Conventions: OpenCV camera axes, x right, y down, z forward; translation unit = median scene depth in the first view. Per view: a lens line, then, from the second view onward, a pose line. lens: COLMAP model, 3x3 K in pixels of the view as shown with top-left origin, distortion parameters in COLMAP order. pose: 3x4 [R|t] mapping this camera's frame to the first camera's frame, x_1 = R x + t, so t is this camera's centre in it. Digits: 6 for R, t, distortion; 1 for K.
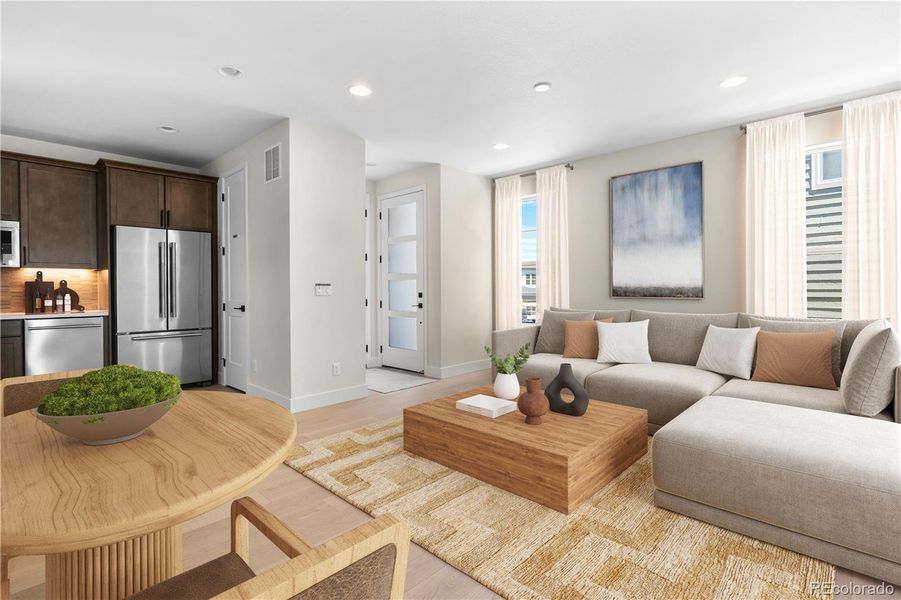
lens RADIAL K [[426.5, 0, 448.8], [0, 426.5, 294.0], [0, 0, 1]] dist [-0.009001, -0.000639]
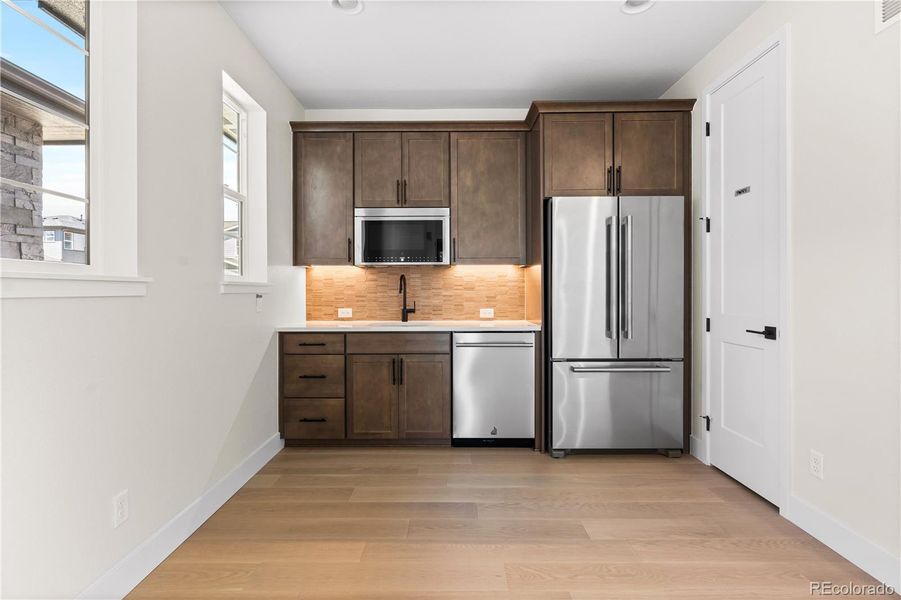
lens RADIAL K [[426.5, 0, 449.9], [0, 426.5, 296.5], [0, 0, 1]] dist [-0.009001, -0.000639]
pose [[0.689132, 0.010288, -0.724563, -0.403044], [-0.007955, 0.999946, 0.006632, -0.008147], [0.724592, 0.001193, 0.689177, 0.416103]]
